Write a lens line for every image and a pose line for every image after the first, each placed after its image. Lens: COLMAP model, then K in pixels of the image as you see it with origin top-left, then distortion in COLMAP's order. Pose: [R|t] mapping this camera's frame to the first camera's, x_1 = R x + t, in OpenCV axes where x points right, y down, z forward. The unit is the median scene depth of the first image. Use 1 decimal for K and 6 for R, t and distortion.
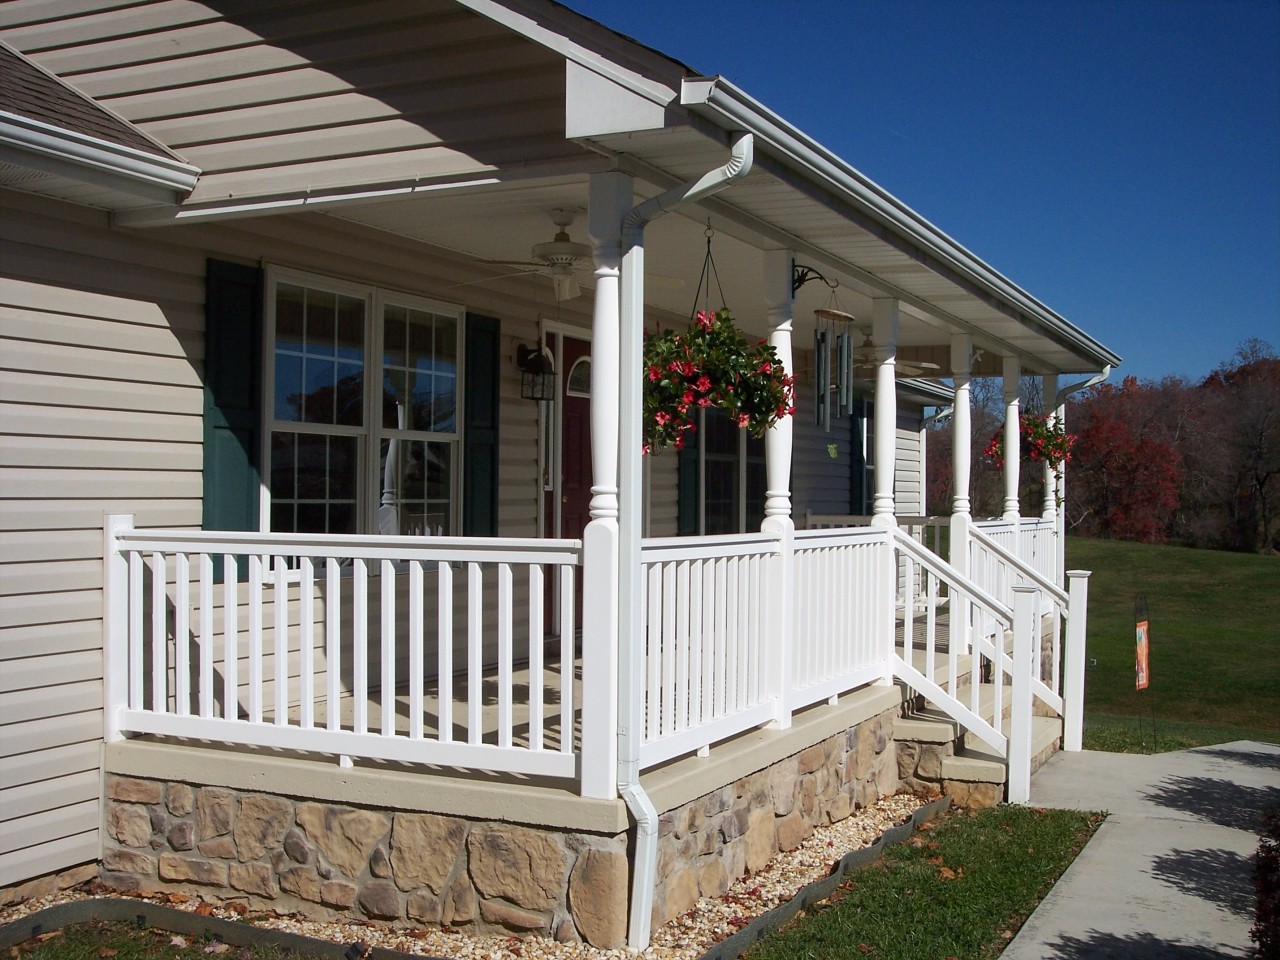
lens RADIAL K [[1473.2, 0, 640.0], [0, 1473.2, 480.0], [0, 0, 1]] dist [-0.158838, 0.283633]
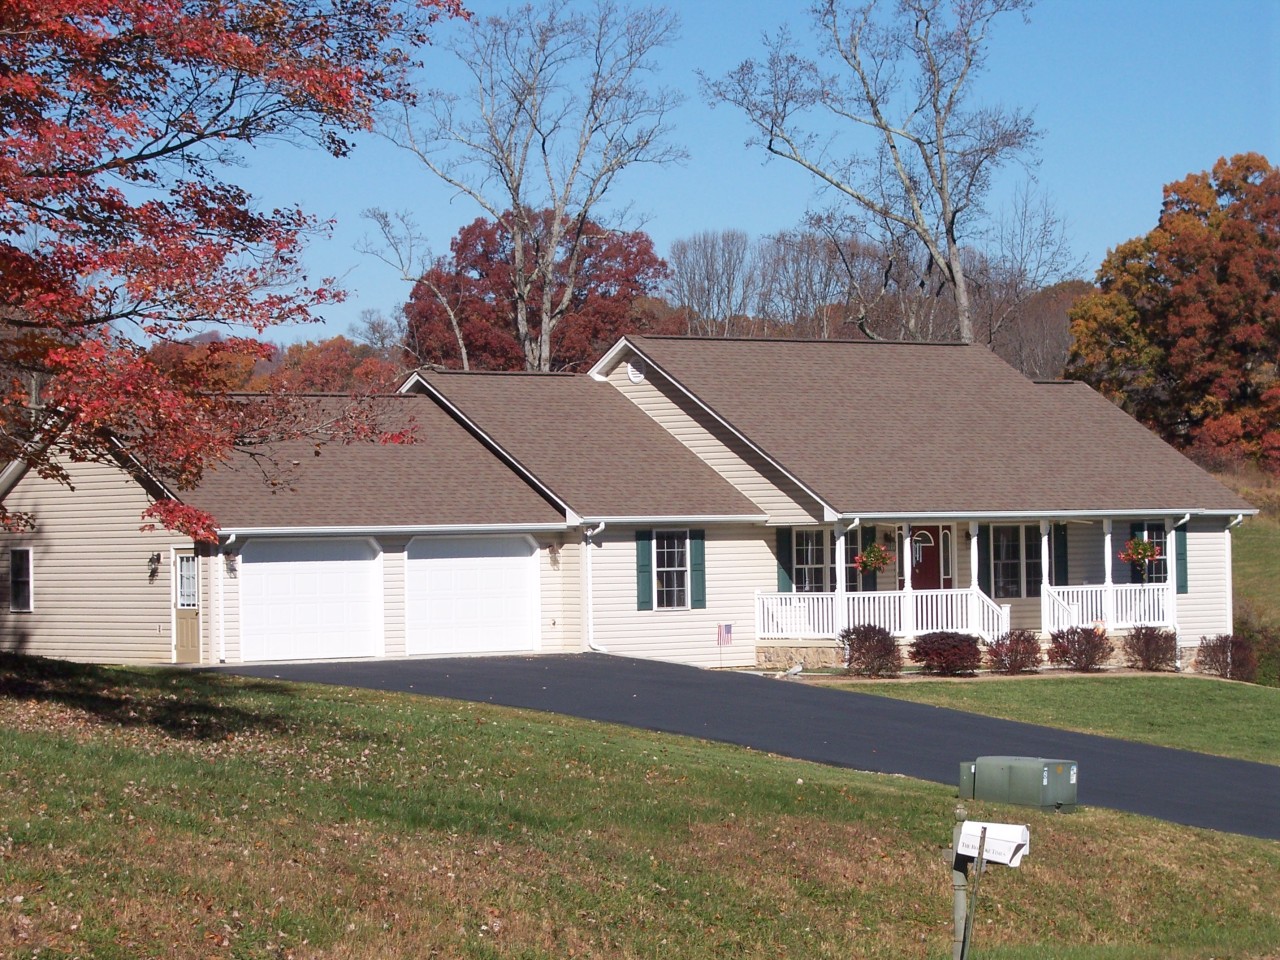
lens RADIAL K [[1473.2, 0, 640.0], [0, 1473.2, 480.0], [0, 0, 1]] dist [-0.158838, 0.283633]
pose [[0.890696, -0.056575, -0.451066, 1.270579], [0.035665, 0.997864, -0.054731, -0.074401], [0.453198, 0.032662, 0.890811, -2.953514]]
